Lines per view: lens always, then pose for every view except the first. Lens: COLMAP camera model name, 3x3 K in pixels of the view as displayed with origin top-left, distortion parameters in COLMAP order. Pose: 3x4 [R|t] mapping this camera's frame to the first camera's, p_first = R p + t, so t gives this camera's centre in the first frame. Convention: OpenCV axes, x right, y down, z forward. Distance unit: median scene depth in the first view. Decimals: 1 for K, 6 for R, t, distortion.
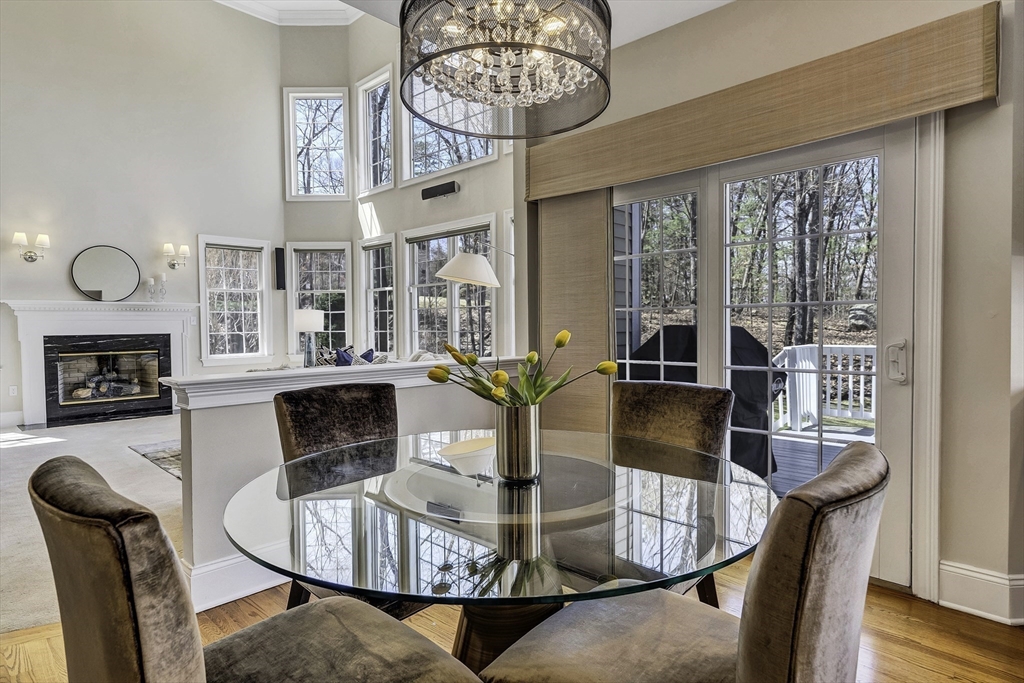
lens RADIAL K [[558.5, 0, 511.2], [0, 558.5, 339.2], [0, 0, 1]] dist [0.007513, 0.000888]
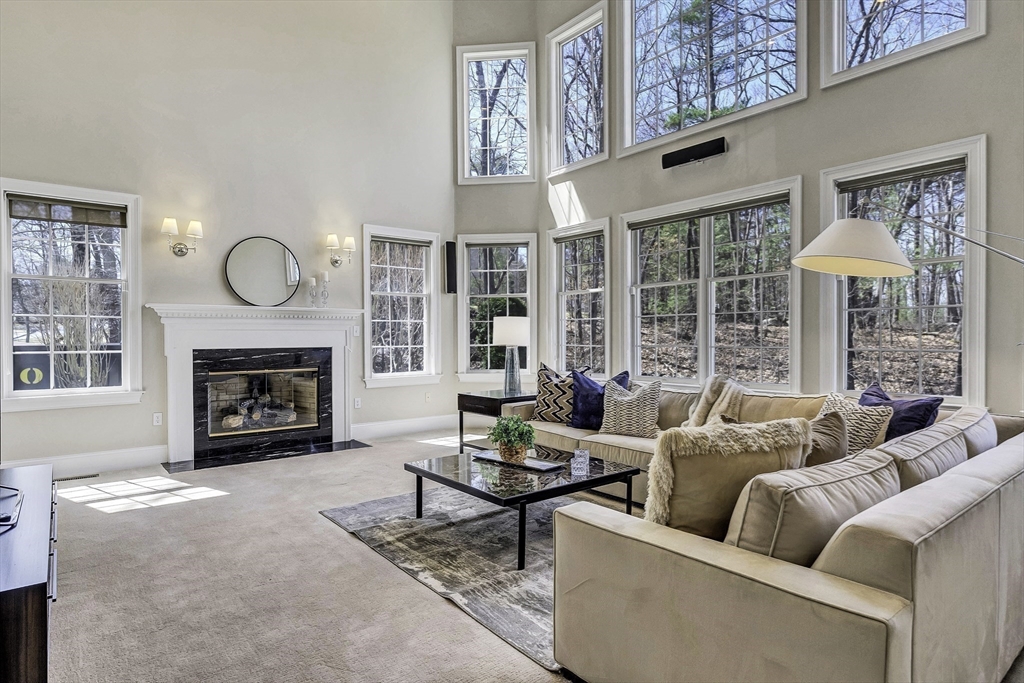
lens RADIAL K [[558.5, 0, 510.4], [0, 558.5, 340.1], [0, 0, 1]] dist [0.007513, 0.000888]
pose [[0.993594, 0.004177, -0.112928, -0.268765], [-0.006868, 0.999701, -0.023453, -0.003325], [0.112796, 0.024078, 0.993326, 0.239867]]
